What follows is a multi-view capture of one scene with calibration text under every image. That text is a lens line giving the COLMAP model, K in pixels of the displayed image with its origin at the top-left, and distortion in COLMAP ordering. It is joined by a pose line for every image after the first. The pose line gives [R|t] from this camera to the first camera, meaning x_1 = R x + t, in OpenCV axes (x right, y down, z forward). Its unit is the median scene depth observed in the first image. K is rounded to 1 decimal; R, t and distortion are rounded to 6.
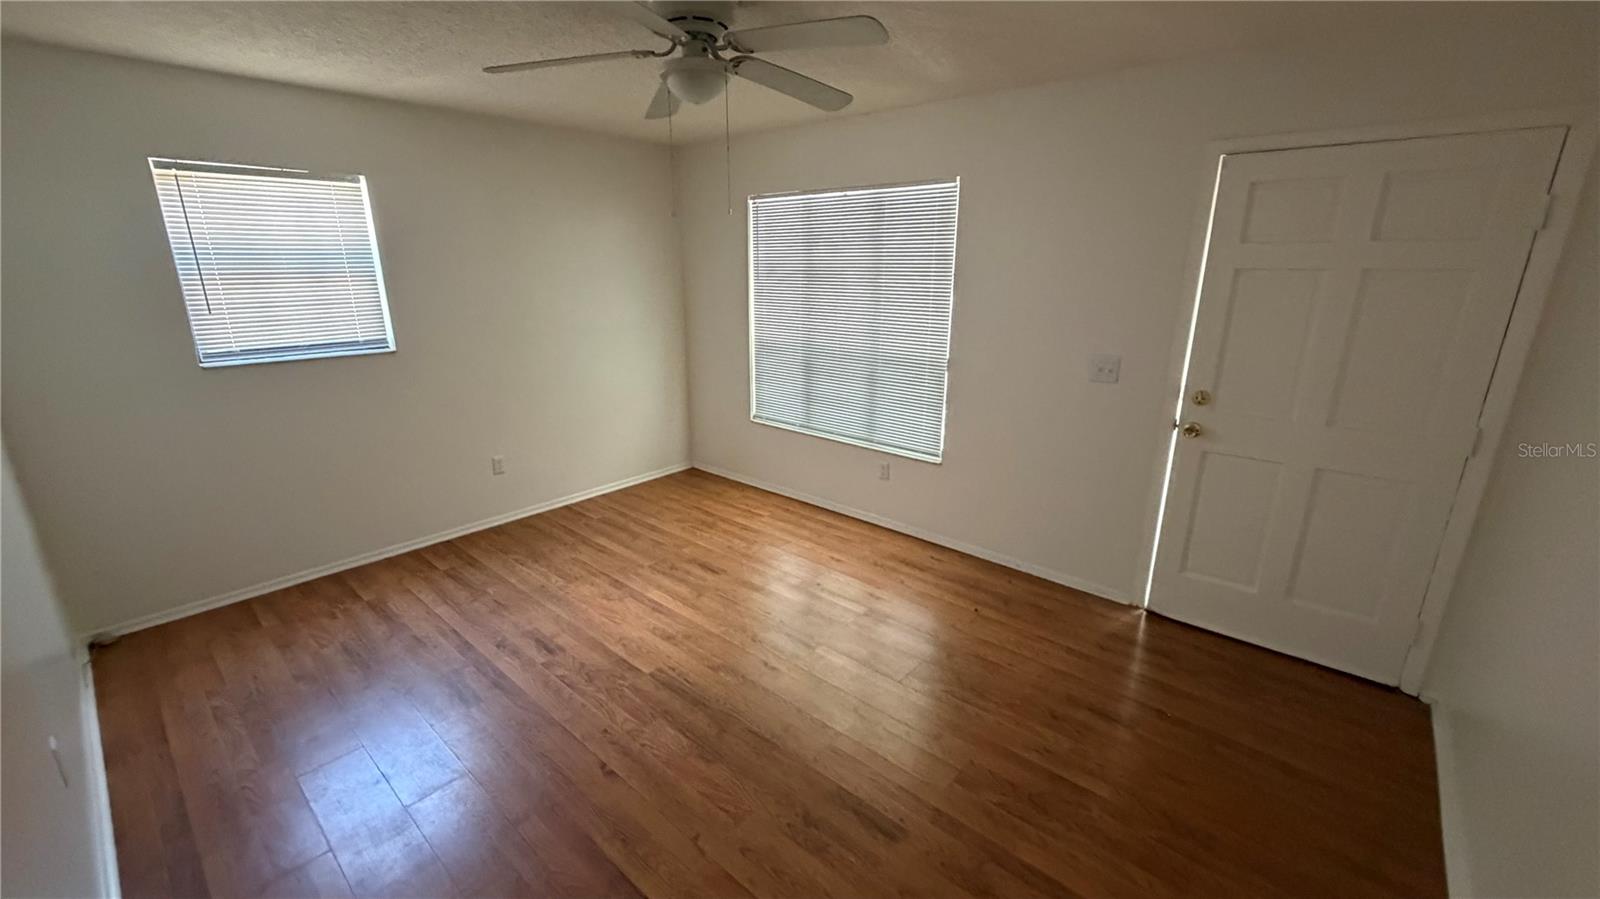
lens RADIAL K [[639.3, 0, 794.8], [0, 639.3, 447.9], [0, 0, 1]] dist [0.000467, 0.000307]
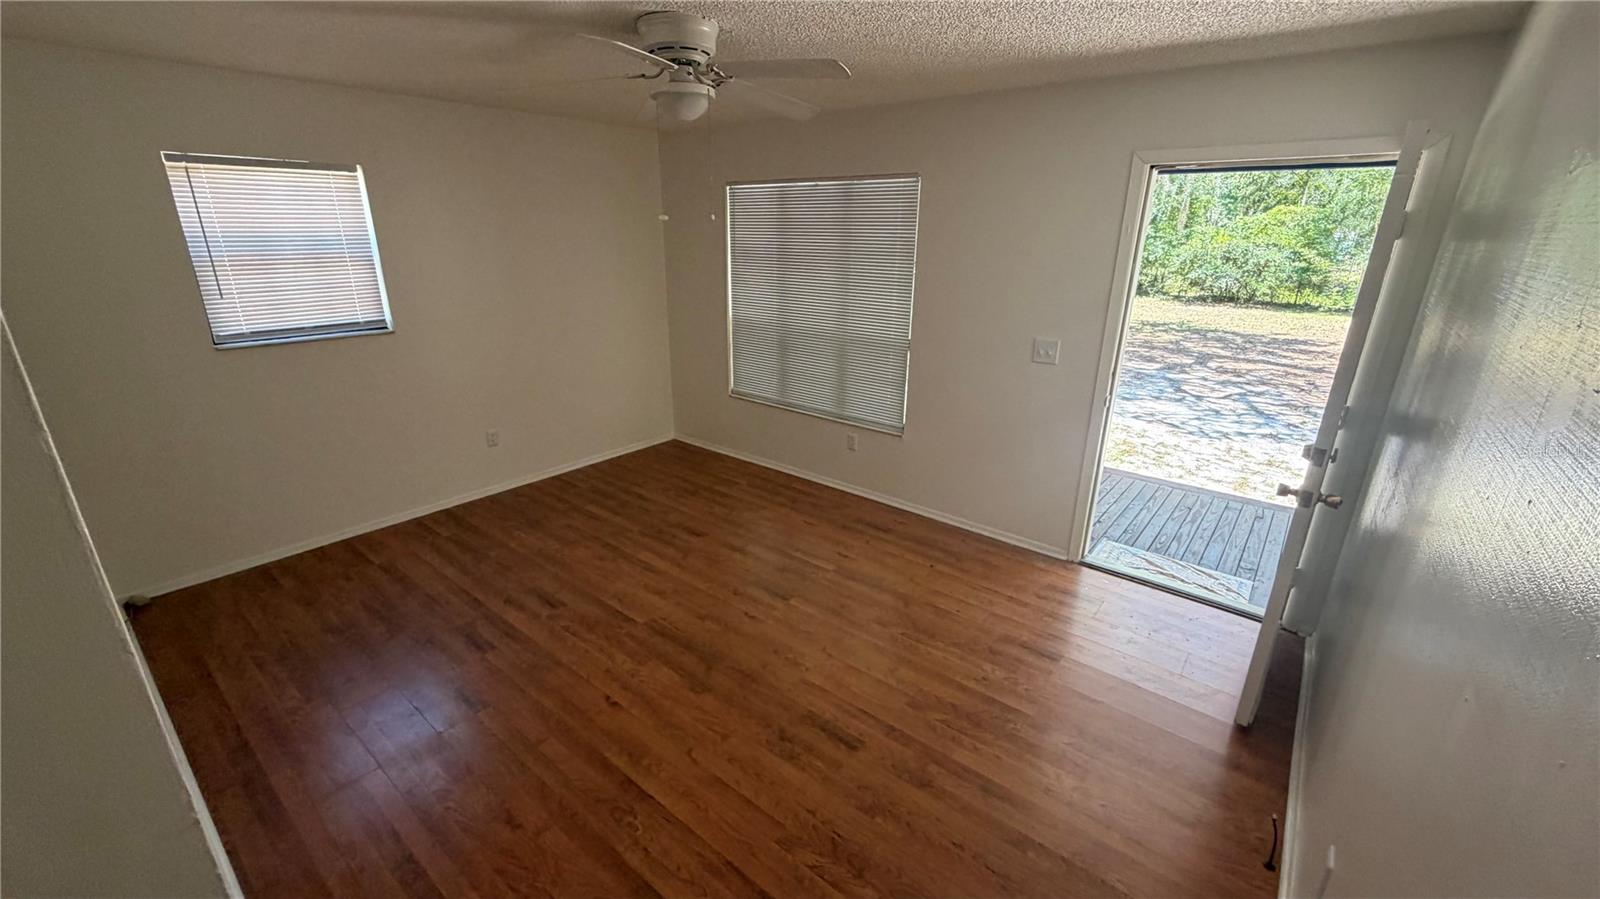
lens RADIAL K [[639.3, 0, 794.8], [0, 639.3, 447.9], [0, 0, 1]] dist [0.000467, 0.000307]
pose [[0.999260, -0.004053, 0.038247, -0.000963], [0.002156, 0.998772, 0.049506, -0.011504], [-0.038401, -0.049387, 0.998041, -0.111242]]
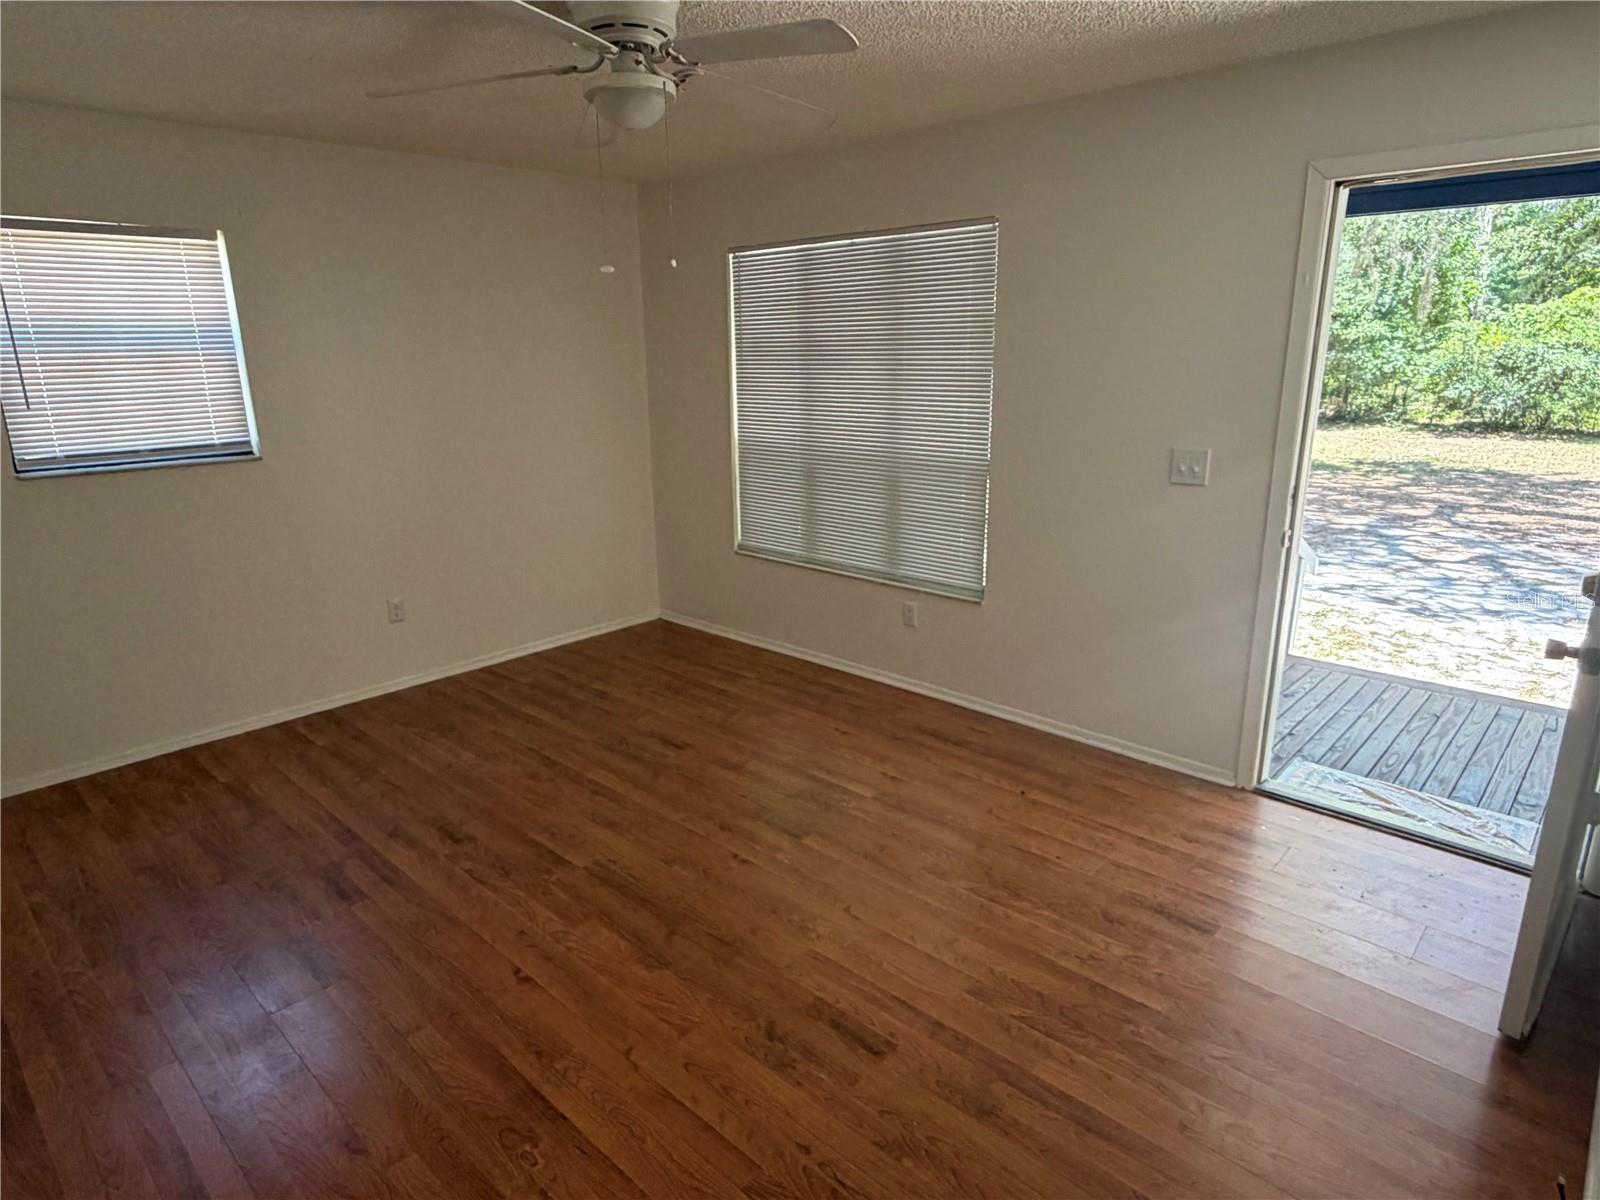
lens RADIAL K [[921.1, 0, 797.9], [0, 921.1, 597.1], [0, 0, 1]] dist [0.000853, -0.000198]
pose [[0.999434, -0.006432, -0.033021, 0.059936], [0.005910, 0.999856, -0.015886, 0.042398], [0.033118, 0.015682, 0.999328, -0.088042]]
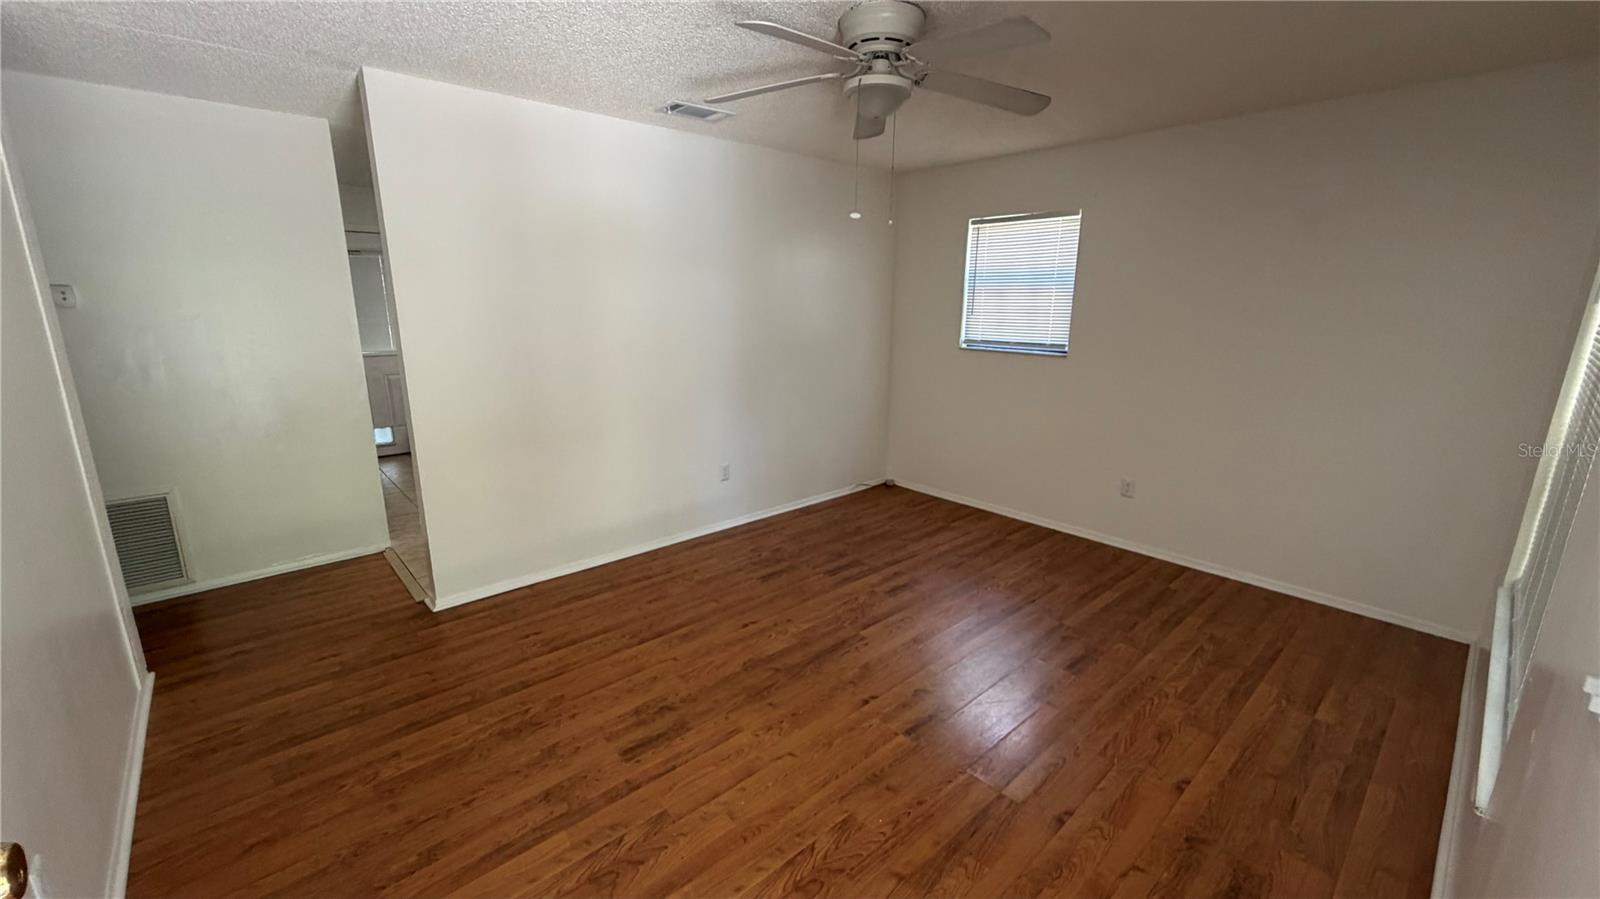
lens RADIAL K [[639.3, 0, 794.8], [0, 639.3, 447.9], [0, 0, 1]] dist [0.000467, 0.000307]
pose [[-0.110998, 0.229456, -0.966969, 0.697429], [-0.284163, 0.925032, 0.252124, -0.175881], [0.952329, 0.302762, -0.037474, 0.732014]]
